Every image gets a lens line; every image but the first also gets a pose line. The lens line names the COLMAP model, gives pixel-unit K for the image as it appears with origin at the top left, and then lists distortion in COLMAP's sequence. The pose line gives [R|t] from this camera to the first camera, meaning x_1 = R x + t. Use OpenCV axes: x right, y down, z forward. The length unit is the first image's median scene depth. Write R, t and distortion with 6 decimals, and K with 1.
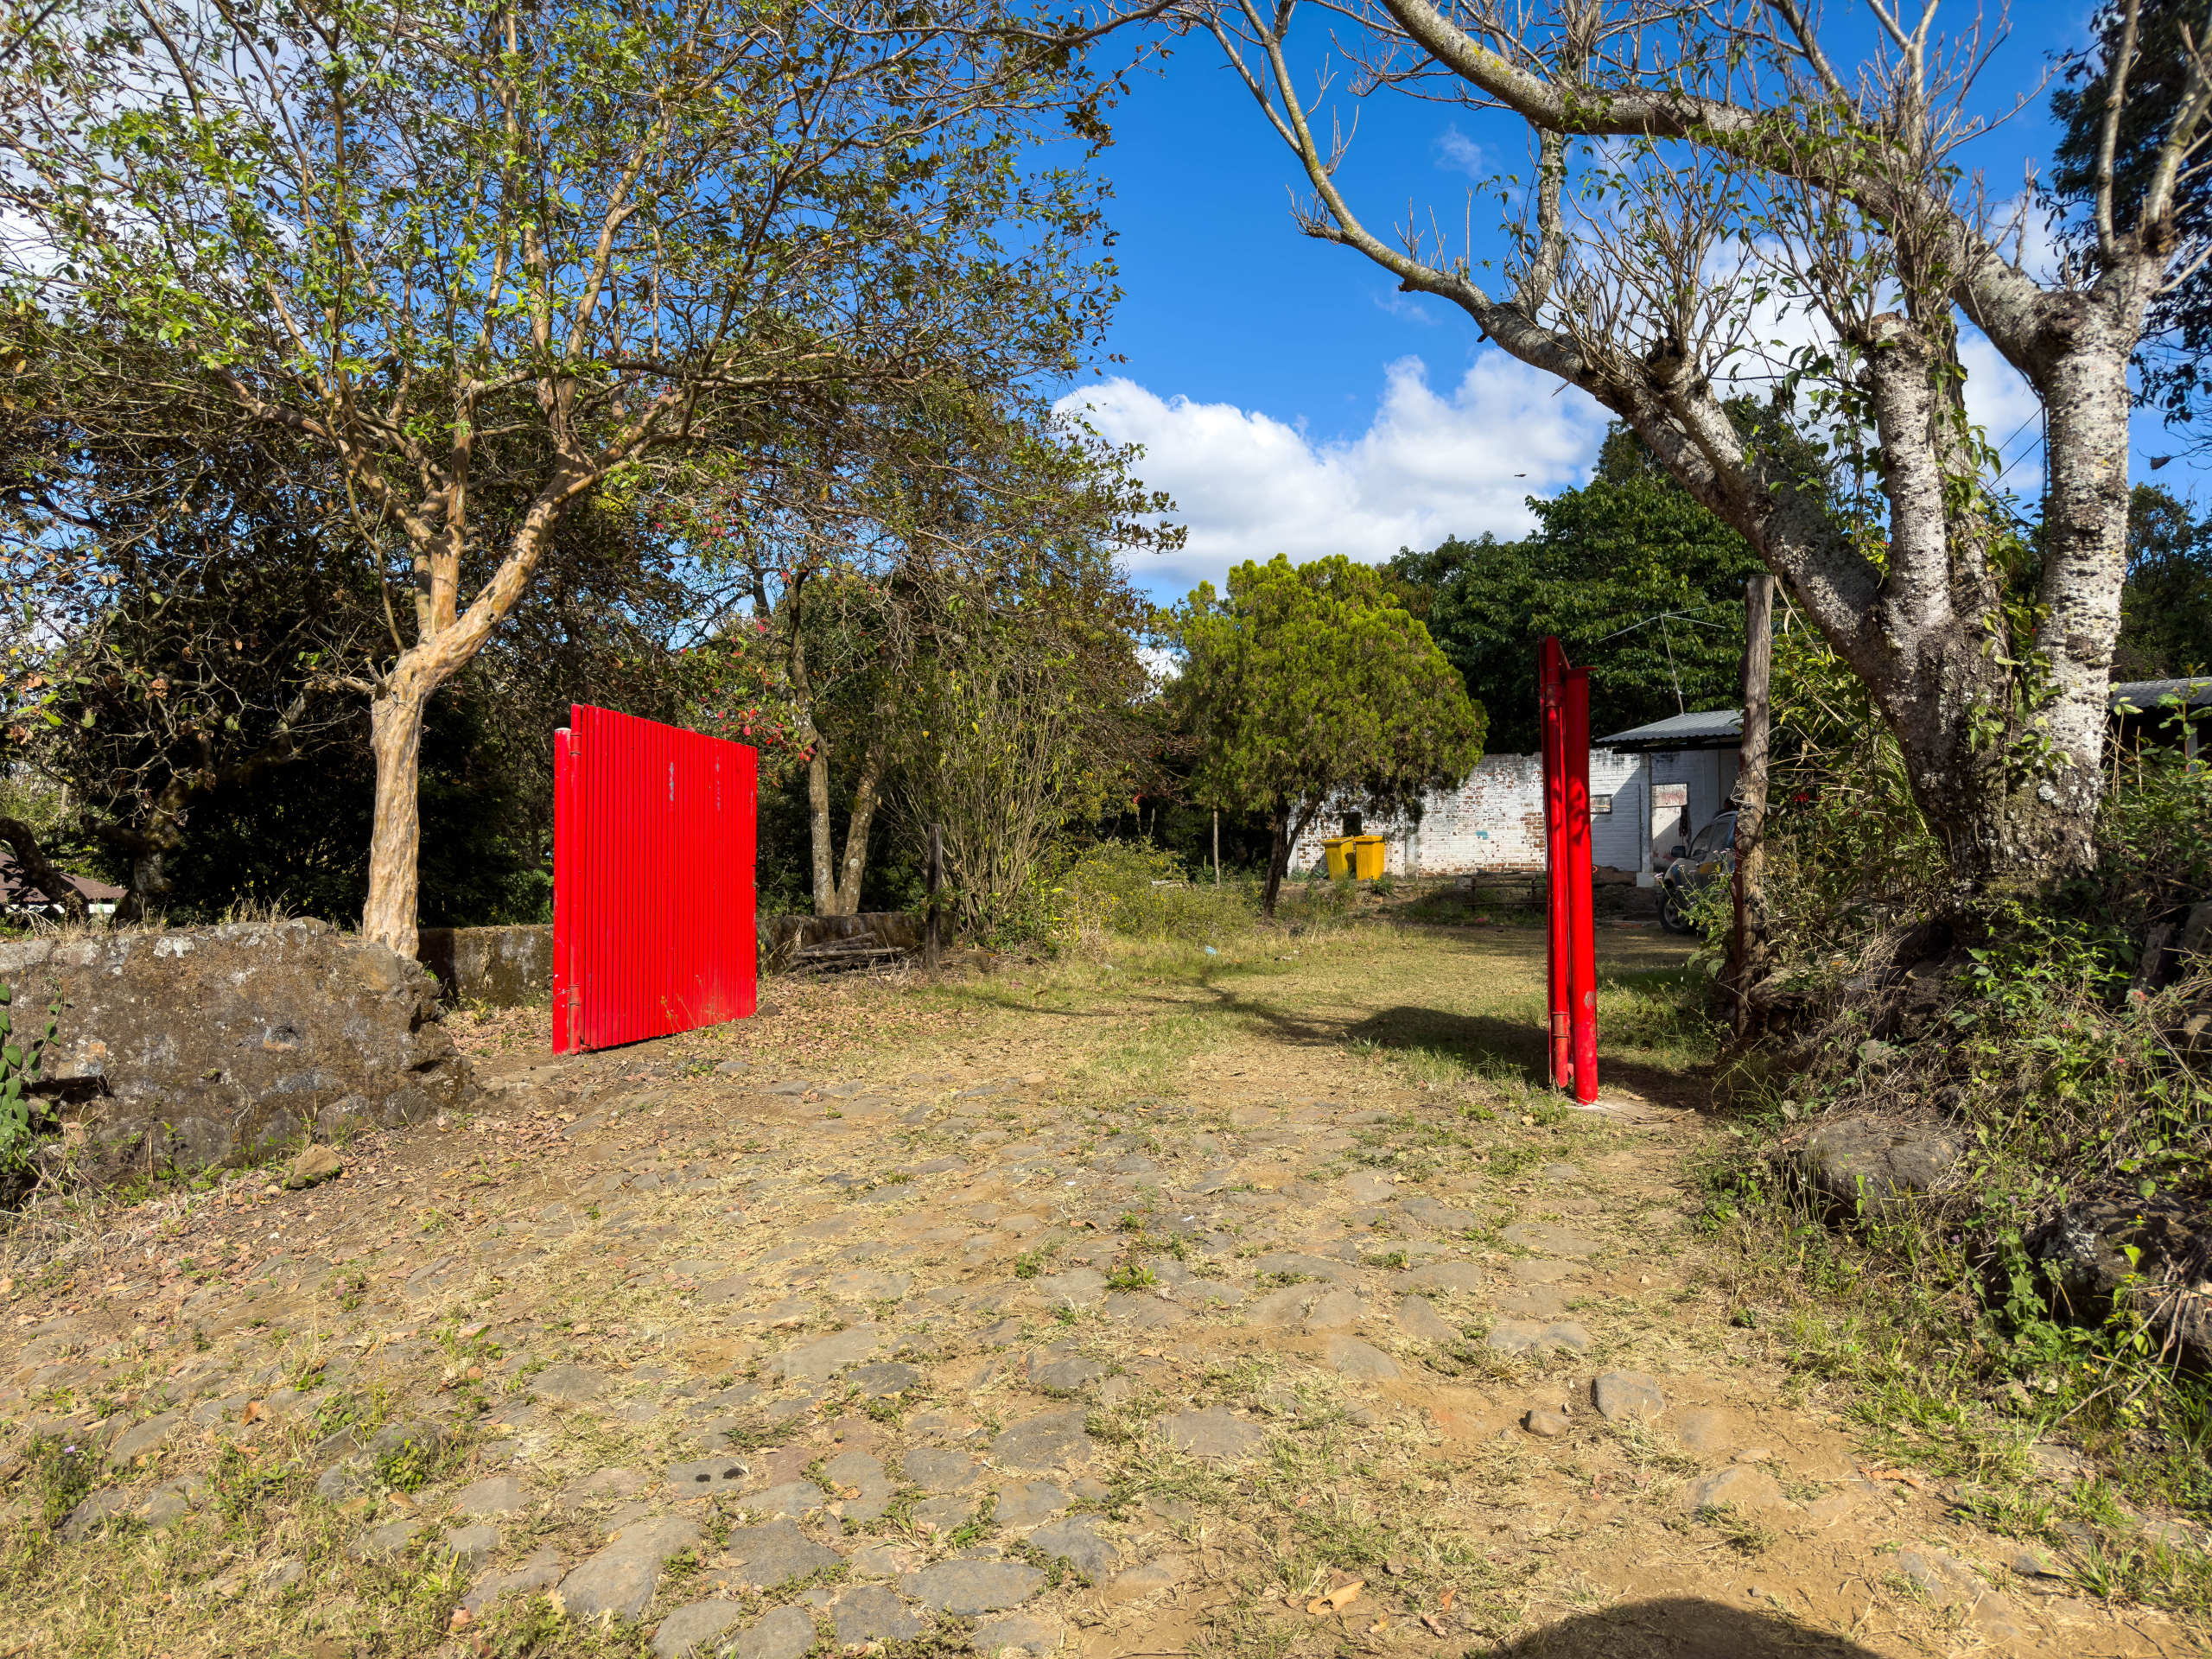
lens RADIAL K [[1631.7, 0, 1106.0], [0, 1631.7, 829.5], [0, 0, 1]] dist [0.084764, -0.101892]
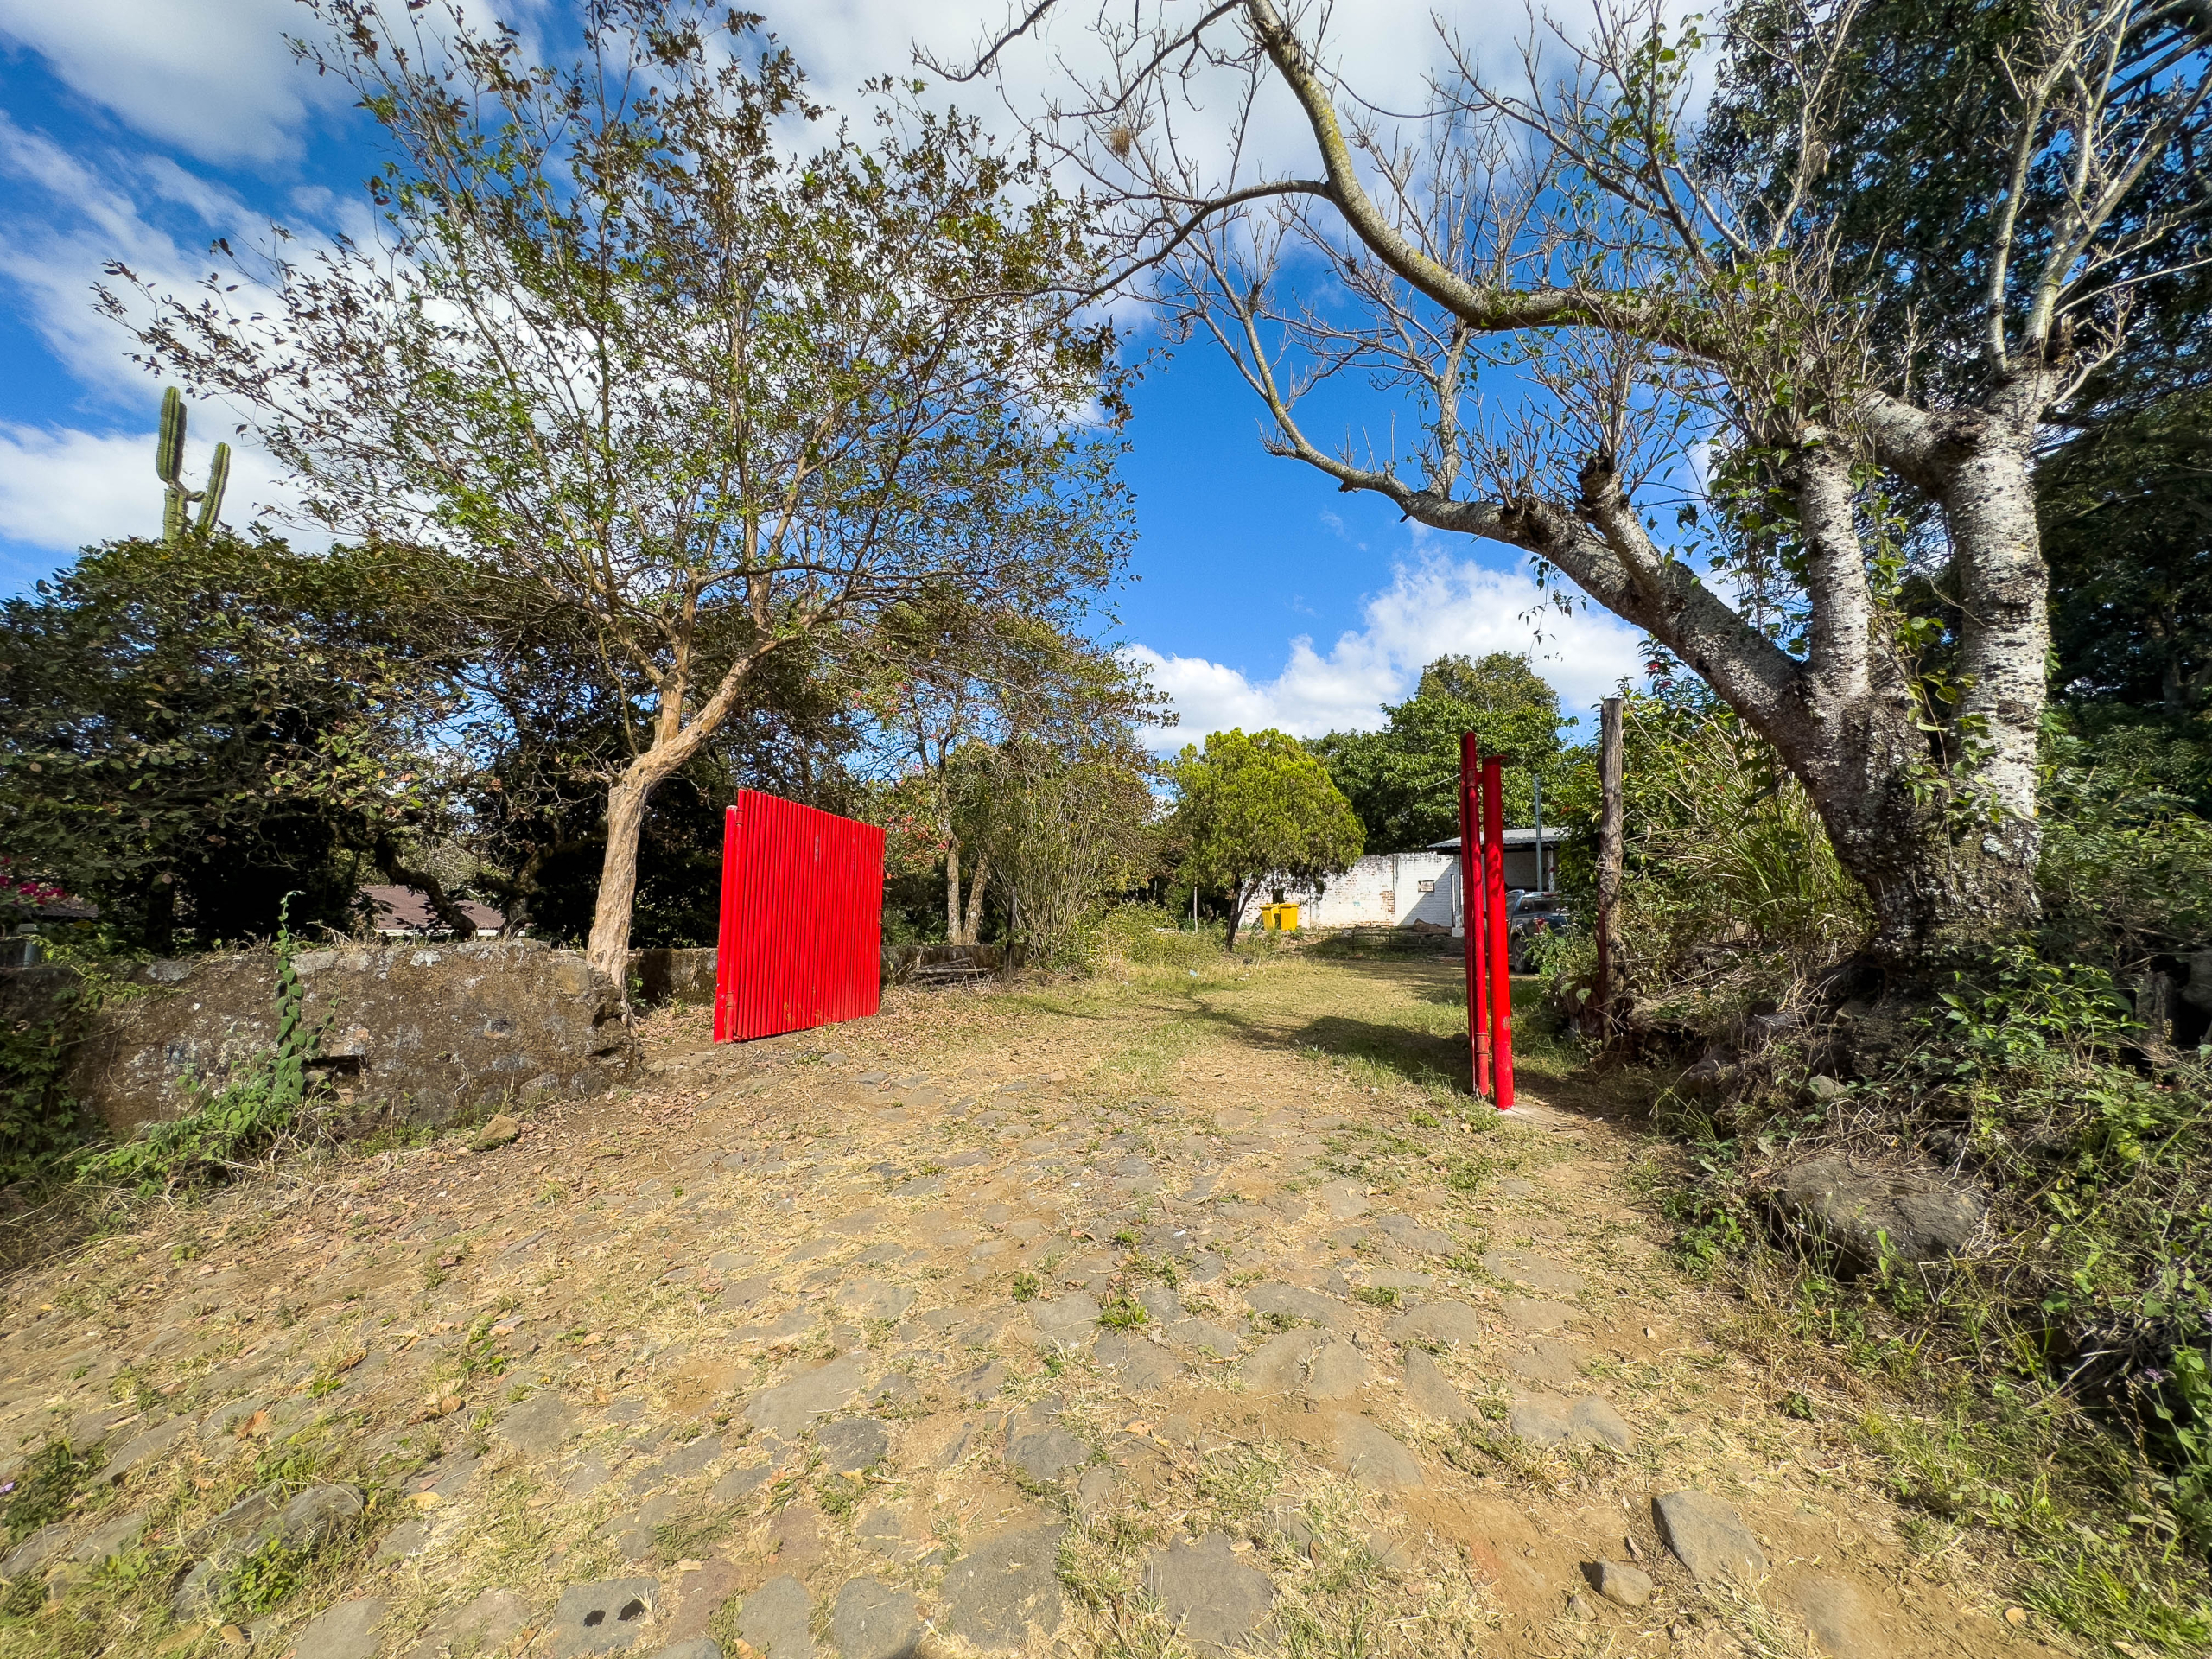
lens RADIAL K [[880.5, 0, 1106.0], [0, 880.5, 829.5], [0, 0, 1]] dist [-0.001269, -0.000143]
pose [[0.999407, 0.013585, -0.031633, 0.011773], [-0.016160, 0.996449, -0.082634, 0.016295], [0.030399, 0.083096, 0.996078, 0.290445]]
